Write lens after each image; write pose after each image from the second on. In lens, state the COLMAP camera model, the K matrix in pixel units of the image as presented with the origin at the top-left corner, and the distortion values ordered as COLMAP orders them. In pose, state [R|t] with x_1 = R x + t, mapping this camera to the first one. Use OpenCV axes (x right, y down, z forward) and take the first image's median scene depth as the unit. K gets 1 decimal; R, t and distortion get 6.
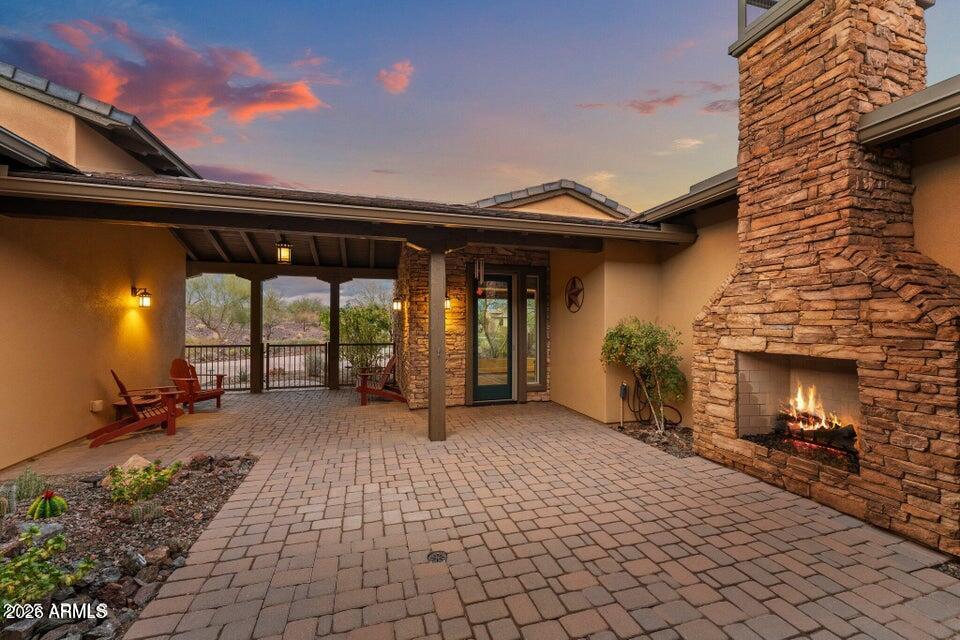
lens RADIAL K [[379.1, 0, 480.0], [0, 379.1, 320.0], [0, 0, 1]] dist [-0.001685, 0.000375]
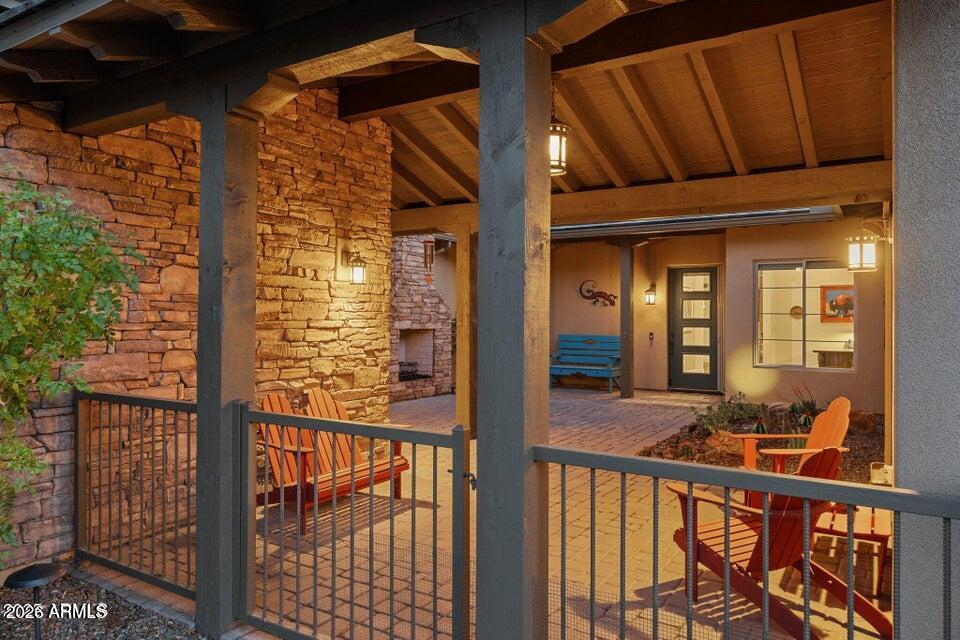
lens RADIAL K [[634.1, 0, 482.8], [0, 634.1, 316.2], [0, 0, 1]] dist [0.003549, 0.000295]
pose [[-0.650457, -0.002661, 0.759539, -1.788350], [-0.011651, 0.999911, -0.006475, 0.038905], [-0.759454, -0.013061, -0.650430, 2.709467]]
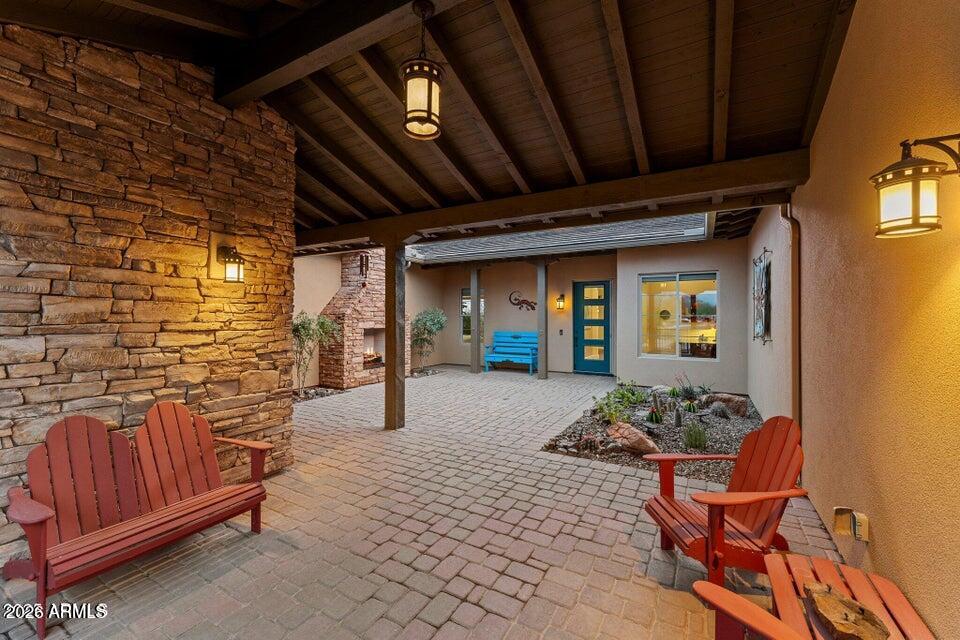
lens RADIAL K [[379.1, 0, 480.0], [0, 379.1, 320.0], [0, 0, 1]] dist [-0.001685, 0.000375]
pose [[-0.680846, -0.003751, 0.732417, -1.396606], [-0.008582, 0.999959, -0.002856, 0.035168], [-0.732376, -0.008230, -0.680851, 2.098622]]
